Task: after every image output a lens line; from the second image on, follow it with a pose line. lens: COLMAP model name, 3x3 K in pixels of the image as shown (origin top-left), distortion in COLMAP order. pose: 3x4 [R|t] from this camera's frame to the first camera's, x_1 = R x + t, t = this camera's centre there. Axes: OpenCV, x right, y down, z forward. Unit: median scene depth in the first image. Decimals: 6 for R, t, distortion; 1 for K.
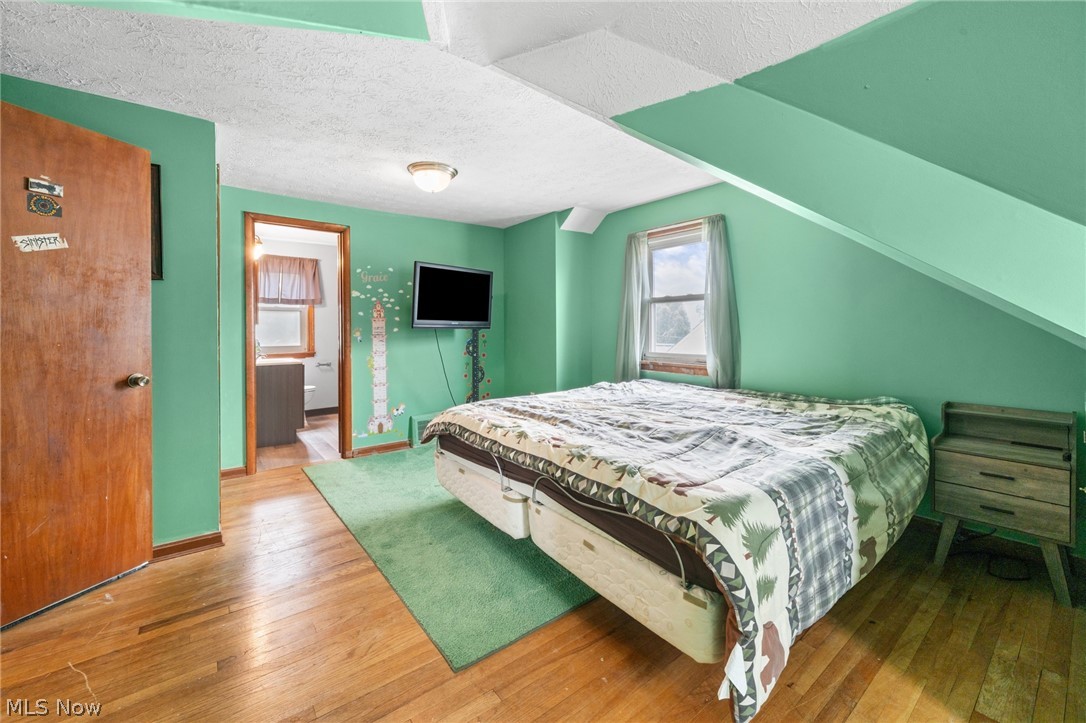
lens RADIAL K [[431.9, 0, 543.3], [0, 431.9, 340.2], [0, 0, 1]] dist [-0.001512, -0.000012]
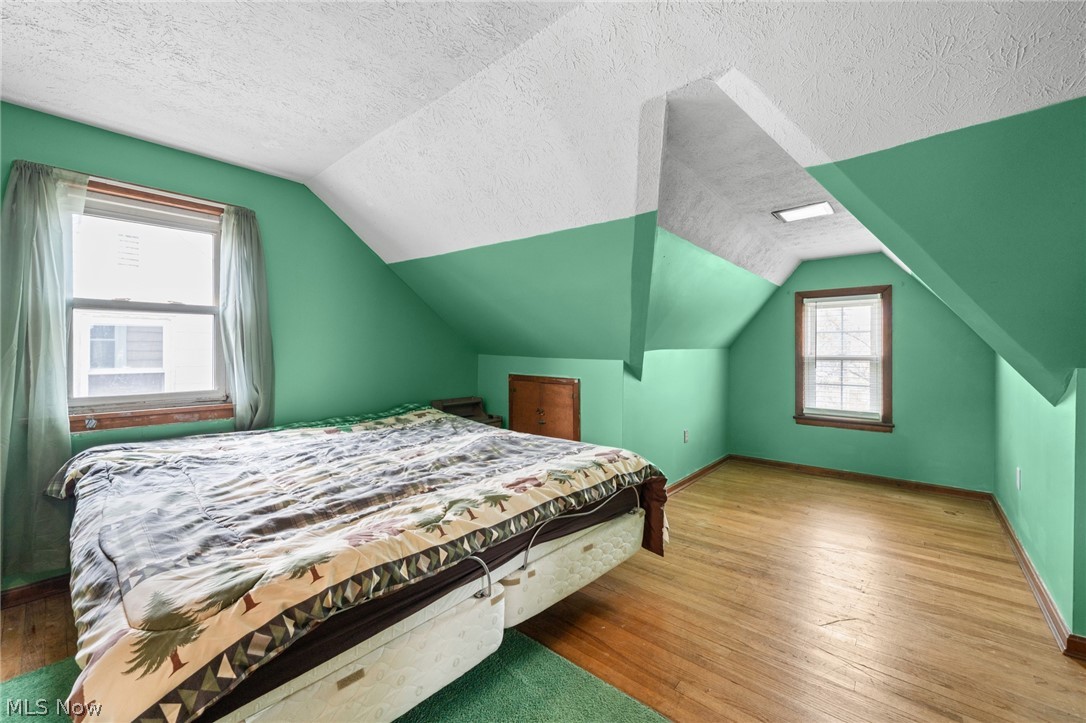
lens RADIAL K [[431.9, 0, 545.2], [0, 431.9, 354.6], [0, 0, 1]] dist [-0.001512, -0.000012]
pose [[-0.190024, 0.003754, 0.981772, -0.974498], [0.024458, 0.999700, 0.000912, -0.030417], [-0.981475, 0.024186, -0.190059, 1.308541]]
